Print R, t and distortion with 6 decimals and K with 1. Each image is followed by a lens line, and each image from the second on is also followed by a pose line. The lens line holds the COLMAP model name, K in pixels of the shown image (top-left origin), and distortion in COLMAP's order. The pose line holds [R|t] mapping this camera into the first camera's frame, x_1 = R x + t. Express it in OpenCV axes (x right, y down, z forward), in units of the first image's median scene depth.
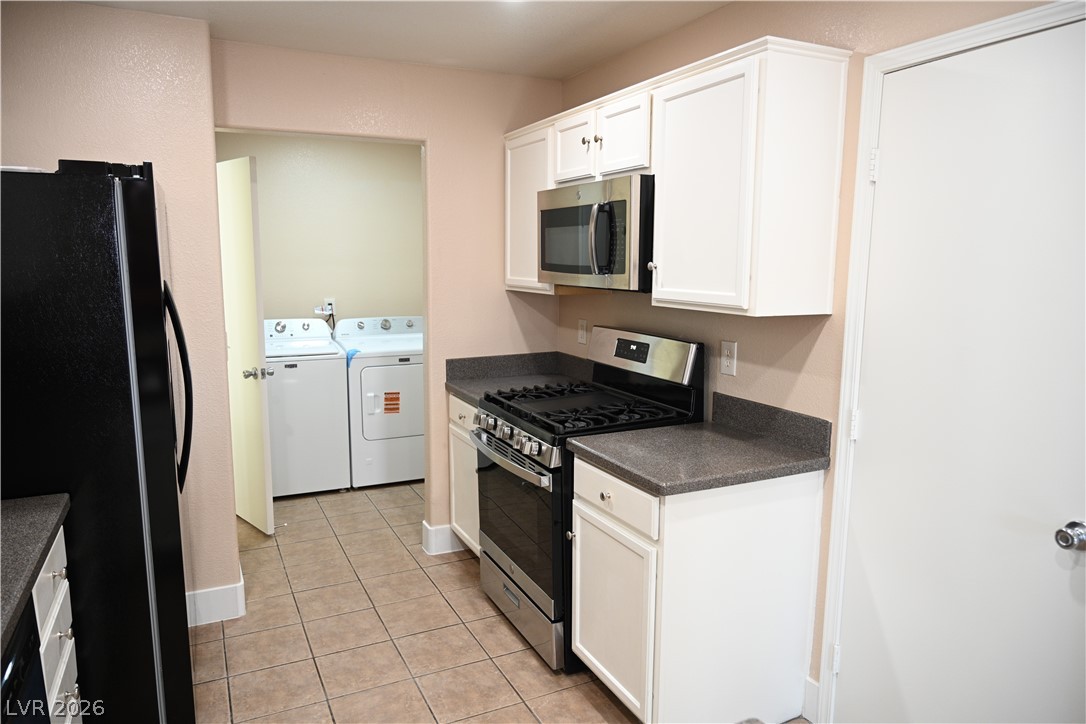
lens RADIAL K [[733.4, 0, 545.0], [0, 733.4, 365.7], [0, 0, 1]] dist [-0.001990, -0.000340]
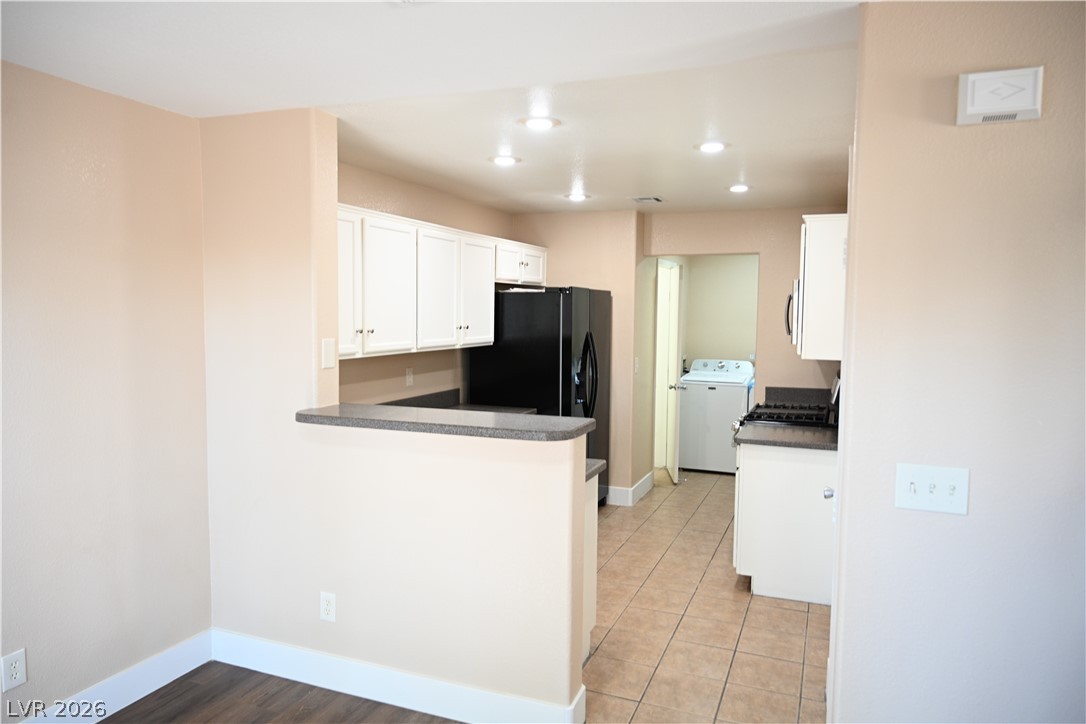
lens RADIAL K [[733.4, 0, 543.2], [0, 733.4, 360.6], [0, 0, 1]] dist [-0.001990, -0.000340]
pose [[0.674608, 0.058470, -0.735856, 0.708082], [-0.120766, 0.992169, -0.031878, 0.043818], [0.728230, 0.110371, 0.676387, -0.436476]]
